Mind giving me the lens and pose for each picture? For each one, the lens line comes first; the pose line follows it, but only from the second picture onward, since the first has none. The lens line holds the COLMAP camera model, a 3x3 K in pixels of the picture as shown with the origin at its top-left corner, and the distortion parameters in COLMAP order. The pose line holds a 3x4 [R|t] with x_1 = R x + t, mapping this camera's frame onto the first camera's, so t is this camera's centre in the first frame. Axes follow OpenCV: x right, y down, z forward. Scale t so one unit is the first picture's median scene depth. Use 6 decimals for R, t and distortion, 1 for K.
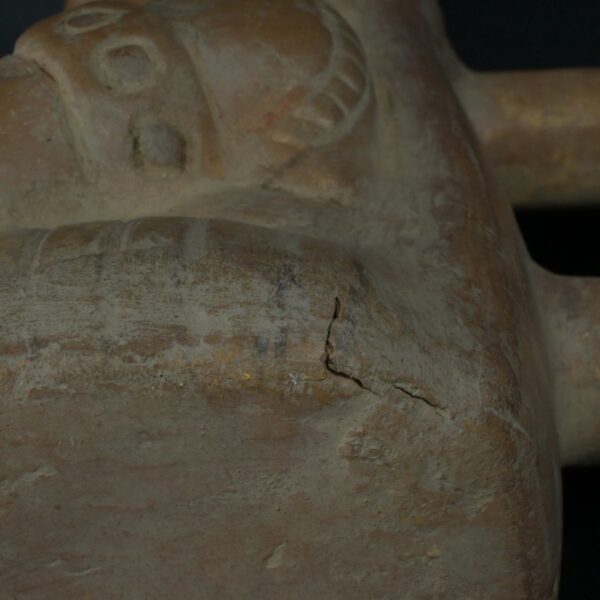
lens RADIAL K [[1922.9, 0, 299.5], [0, 1922.9, 299.8], [0, 0, 1]] dist [0.010728, 0.000000]
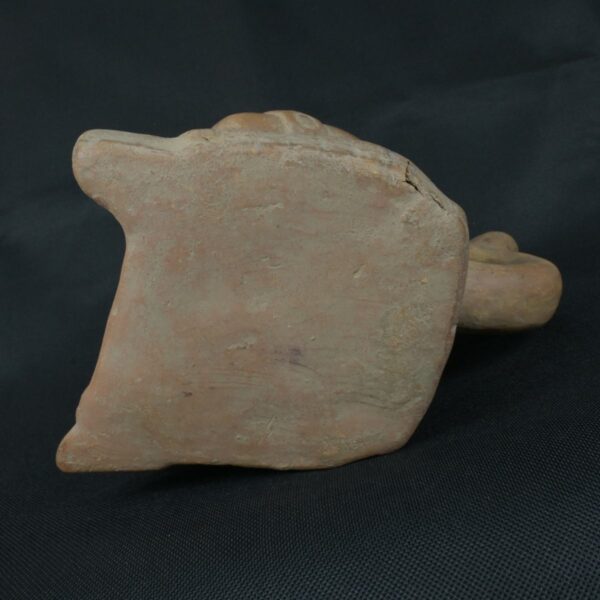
lens RADIAL K [[682.9, 0, 301.5], [0, 682.9, 300.9], [0, 0, 1]] dist [-0.002601, 0.000000]
pose [[0.972027, 0.196634, 0.128446, -0.194051], [-0.146457, 0.934991, -0.323020, 0.476763], [-0.183613, 0.295172, 0.937635, 0.243725]]
